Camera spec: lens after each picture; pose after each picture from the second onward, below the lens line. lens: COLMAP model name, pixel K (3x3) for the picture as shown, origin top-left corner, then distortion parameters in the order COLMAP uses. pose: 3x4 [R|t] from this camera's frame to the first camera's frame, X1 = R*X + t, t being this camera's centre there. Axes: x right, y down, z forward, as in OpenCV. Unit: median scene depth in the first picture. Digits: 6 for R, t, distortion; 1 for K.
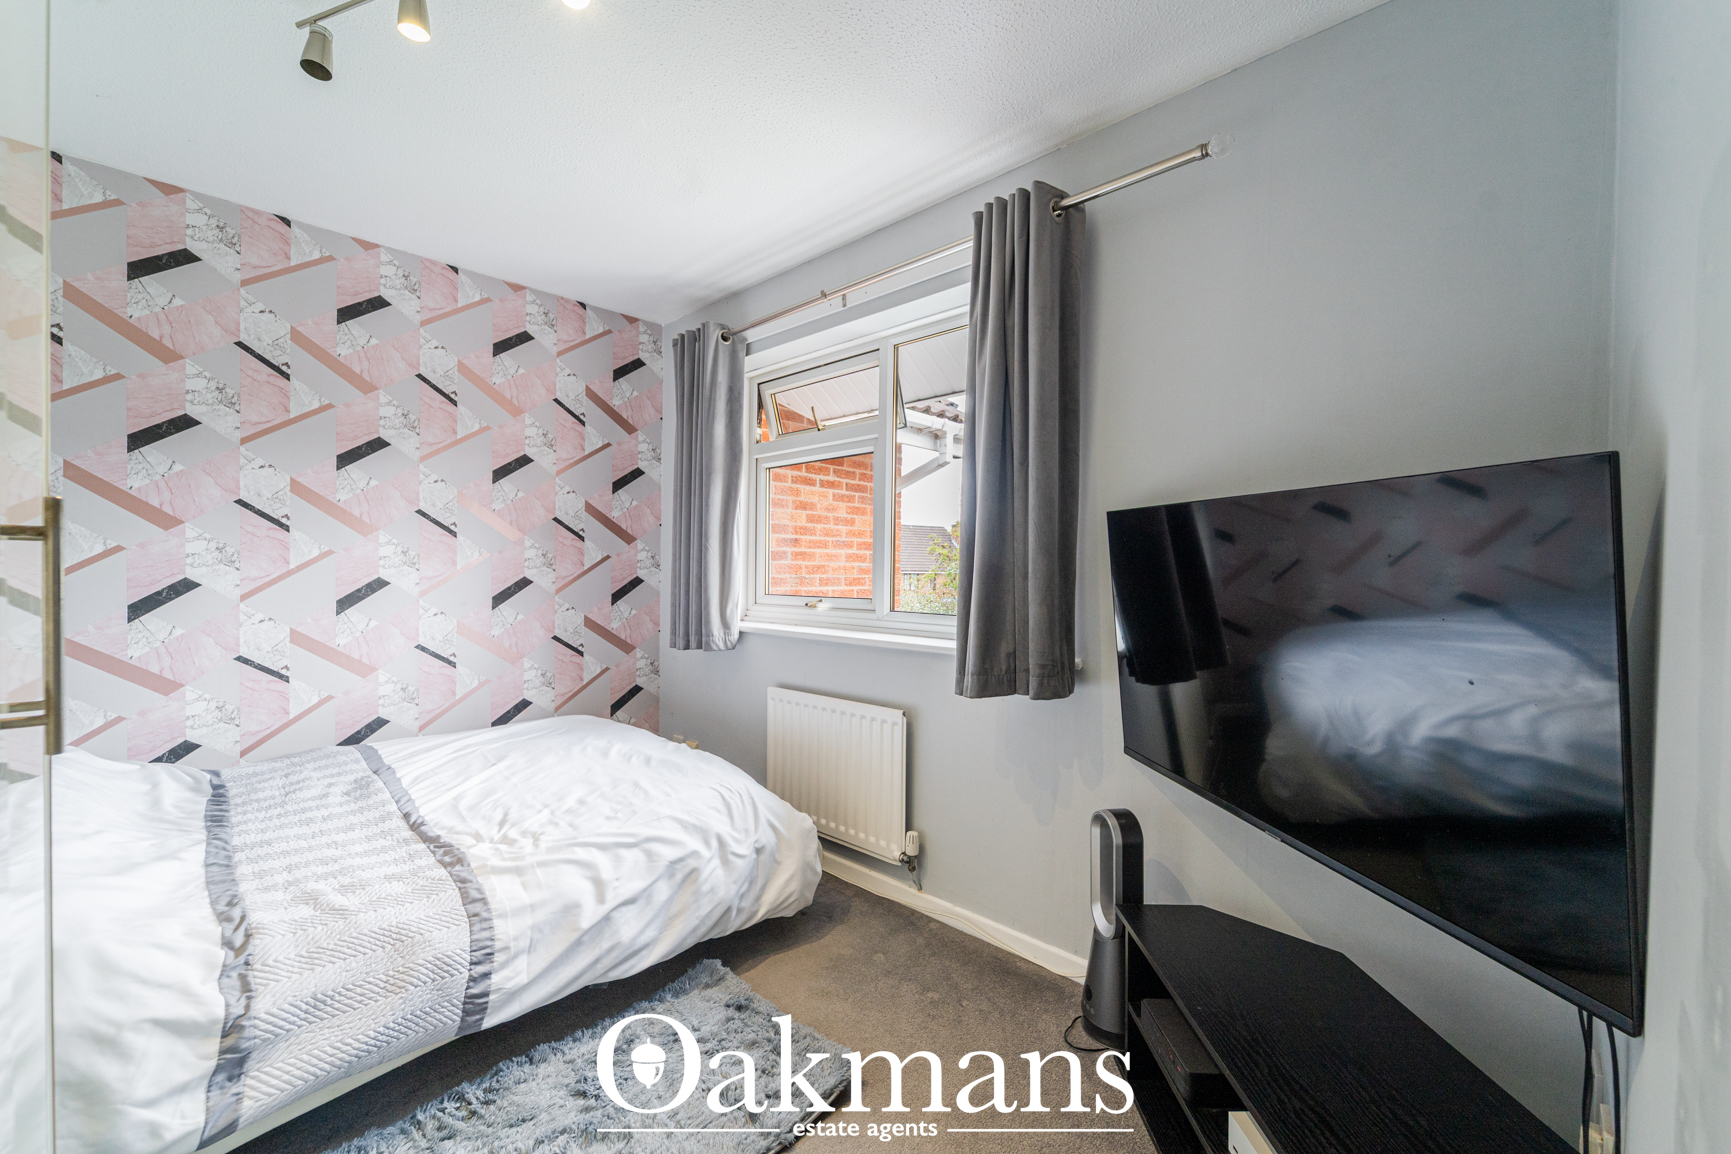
lens RADIAL K [[709.9, 0, 865.5], [0, 709.9, 577.0], [0, 0, 1]] dist [-0.000375, -0.000142]
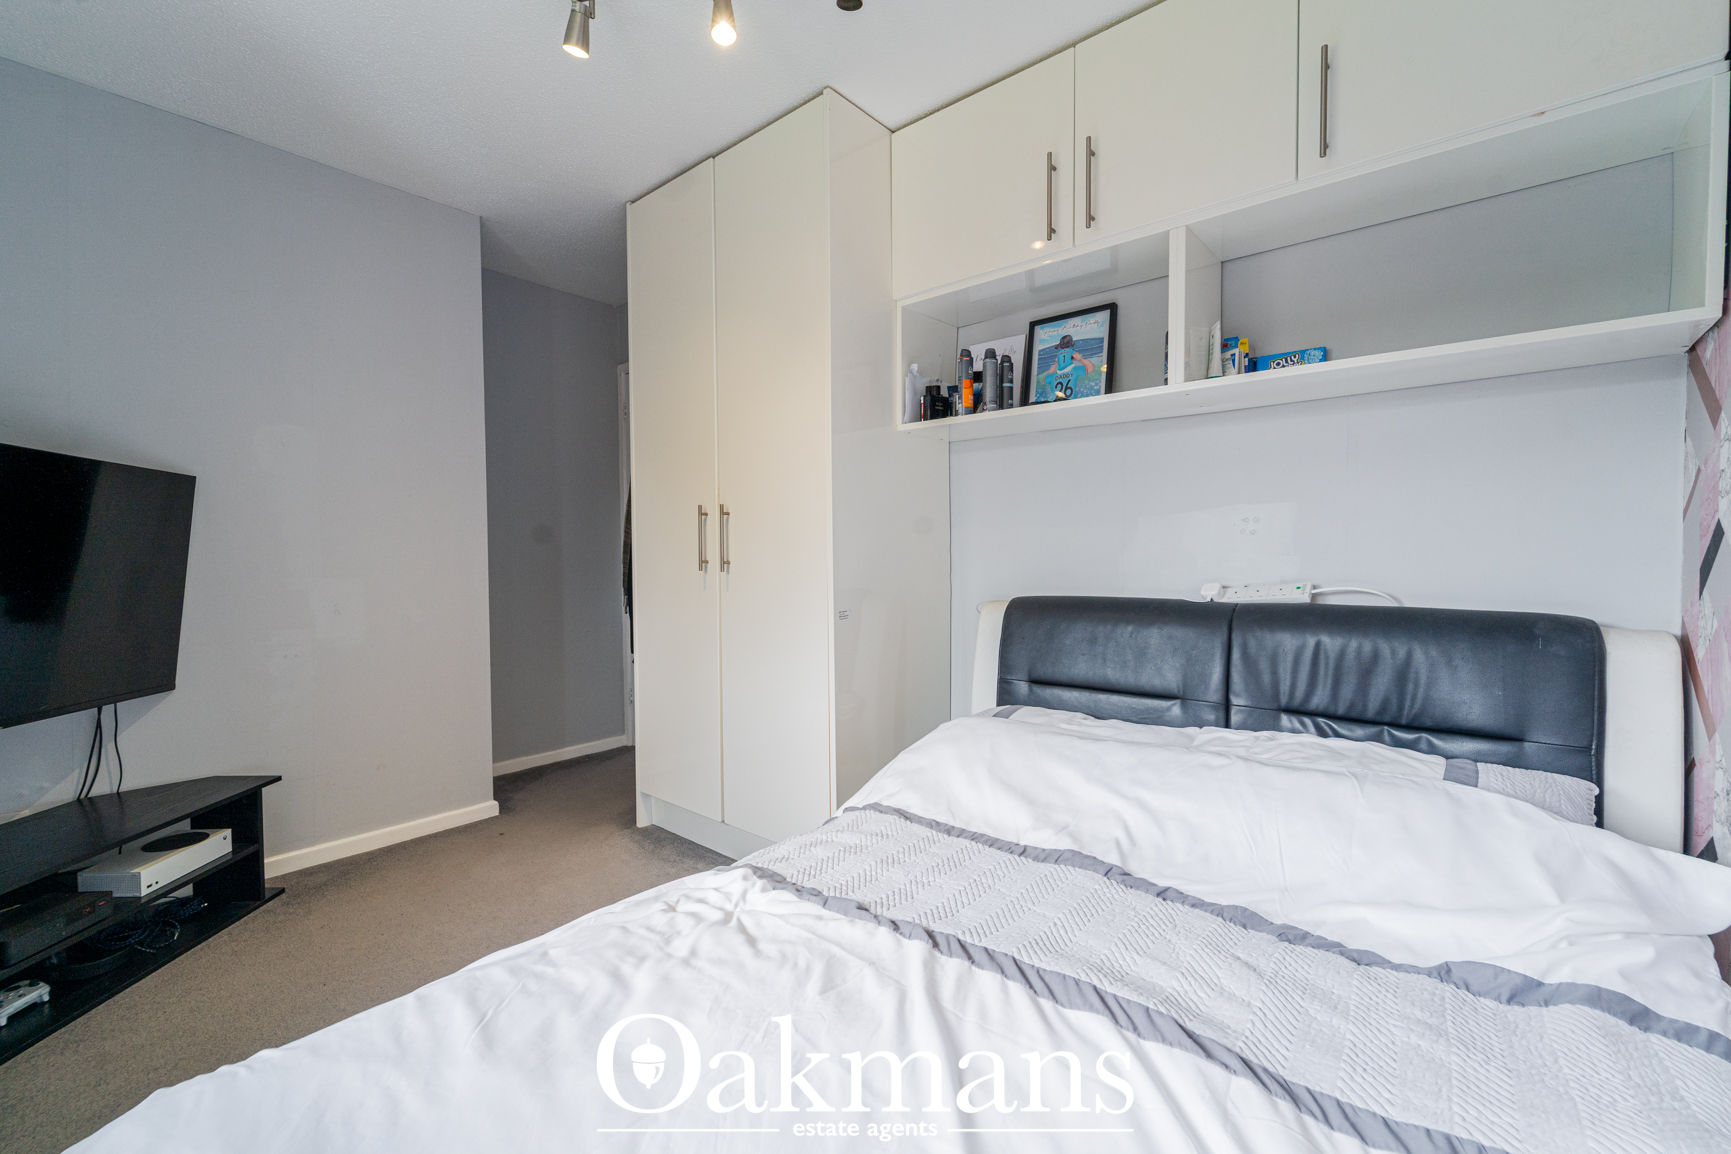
lens RADIAL K [[709.9, 0, 865.5], [0, 709.9, 577.0], [0, 0, 1]] dist [-0.000375, -0.000142]
pose [[-0.998118, 0.003195, -0.061234, -0.533372], [0.000681, 0.999158, 0.041023, 0.026586], [0.061313, 0.040904, -0.997280, 1.463206]]
